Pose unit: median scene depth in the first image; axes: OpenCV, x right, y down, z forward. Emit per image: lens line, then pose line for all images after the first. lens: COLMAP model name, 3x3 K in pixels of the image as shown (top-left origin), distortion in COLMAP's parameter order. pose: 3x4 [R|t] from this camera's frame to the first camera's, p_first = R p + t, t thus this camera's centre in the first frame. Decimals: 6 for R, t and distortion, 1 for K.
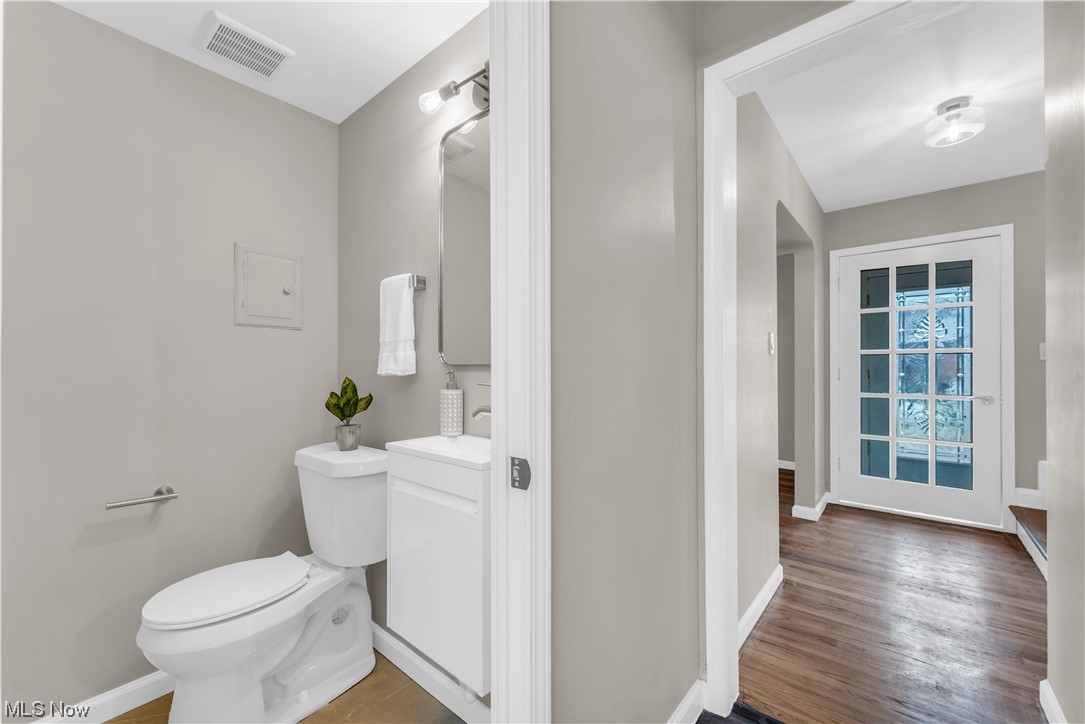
lens RADIAL K [[434.7, 0, 535.6], [0, 434.7, 367.3], [0, 0, 1]] dist [-0.000620, -0.000438]
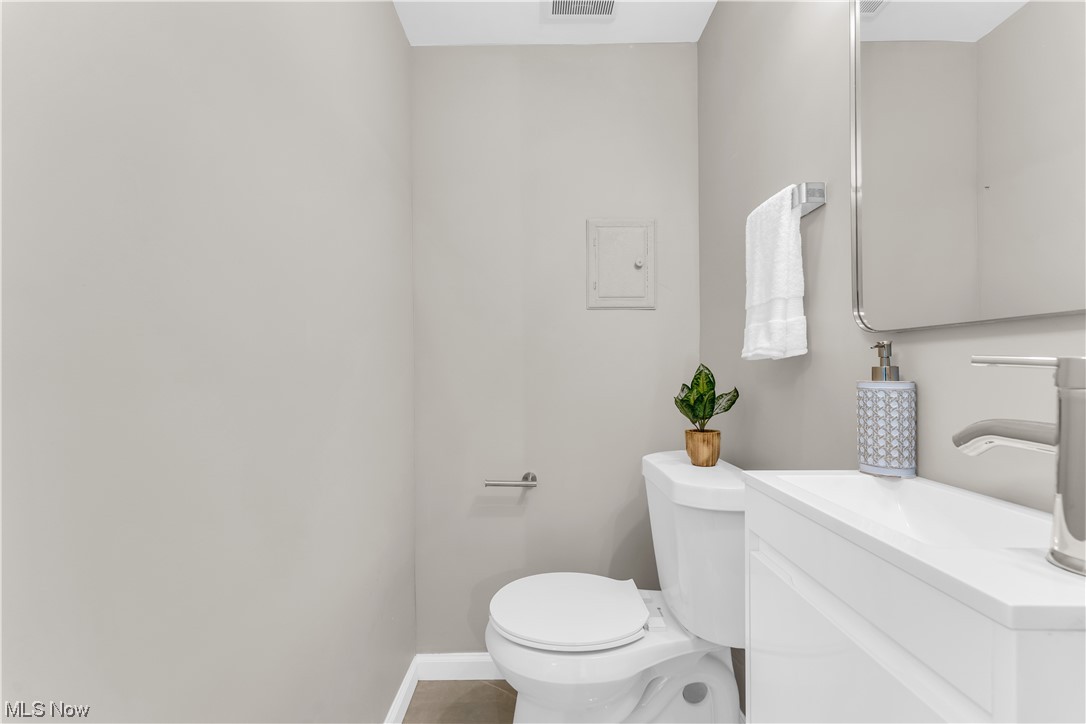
lens RADIAL K [[437.1, 0, 537.0], [0, 437.1, 366.3], [0, 0, 1]] dist [-0.002979, -0.000276]
pose [[0.654956, -0.008398, -0.755620, -0.070292], [0.005086, 0.999965, -0.006705, 0.032622], [0.755650, 0.000548, 0.654976, 0.342828]]
